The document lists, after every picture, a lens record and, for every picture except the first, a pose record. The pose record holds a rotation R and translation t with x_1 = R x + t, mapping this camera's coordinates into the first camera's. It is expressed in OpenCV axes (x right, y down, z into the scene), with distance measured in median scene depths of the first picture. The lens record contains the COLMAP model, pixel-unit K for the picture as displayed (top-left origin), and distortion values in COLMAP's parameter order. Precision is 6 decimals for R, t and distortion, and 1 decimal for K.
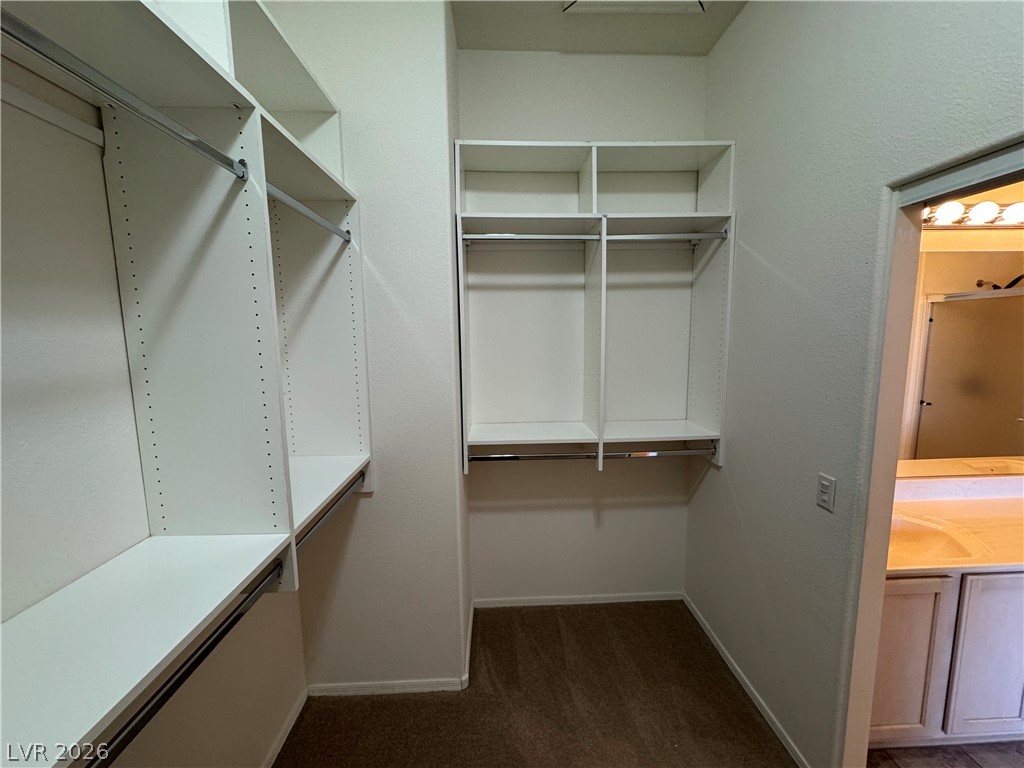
lens RADIAL K [[407.7, 0, 509.9], [0, 407.7, 380.2], [0, 0, 1]] dist [-0.002706, 0.000531]
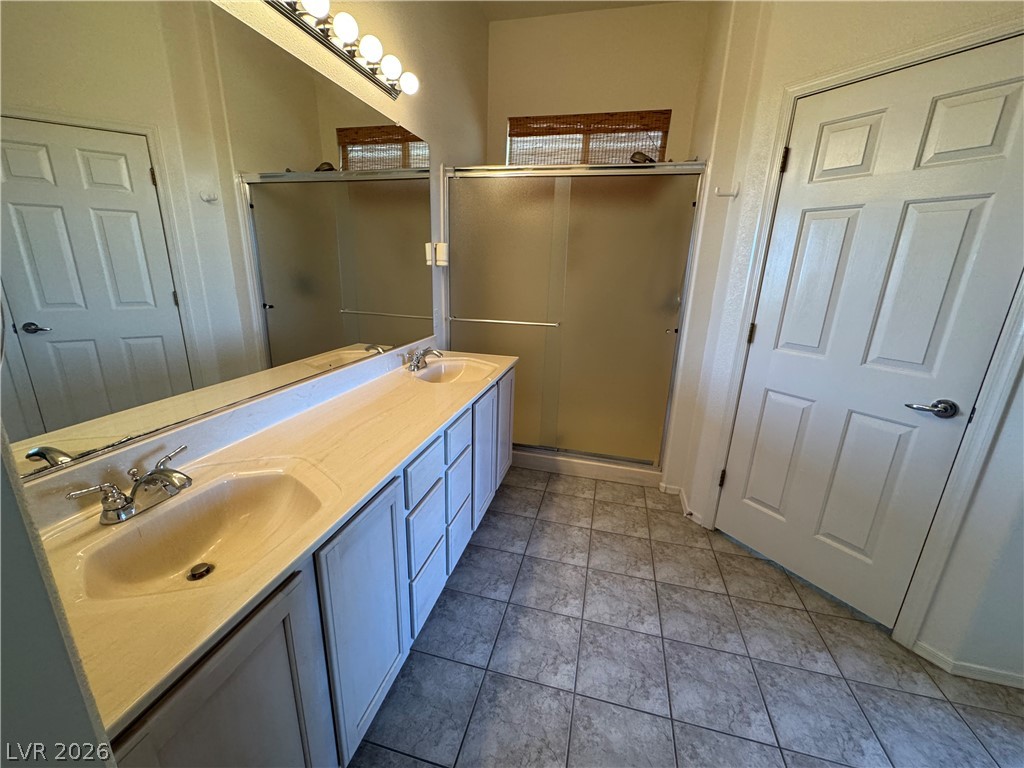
lens RADIAL K [[407.7, 0, 513.4], [0, 407.7, 384.4], [0, 0, 1]] dist [-0.002706, 0.000531]
pose [[0.268853, -0.243479, 0.931899, 0.345562], [0.068982, 0.969905, 0.233508, 0.061722], [-0.960708, 0.001505, 0.277557, 0.276246]]
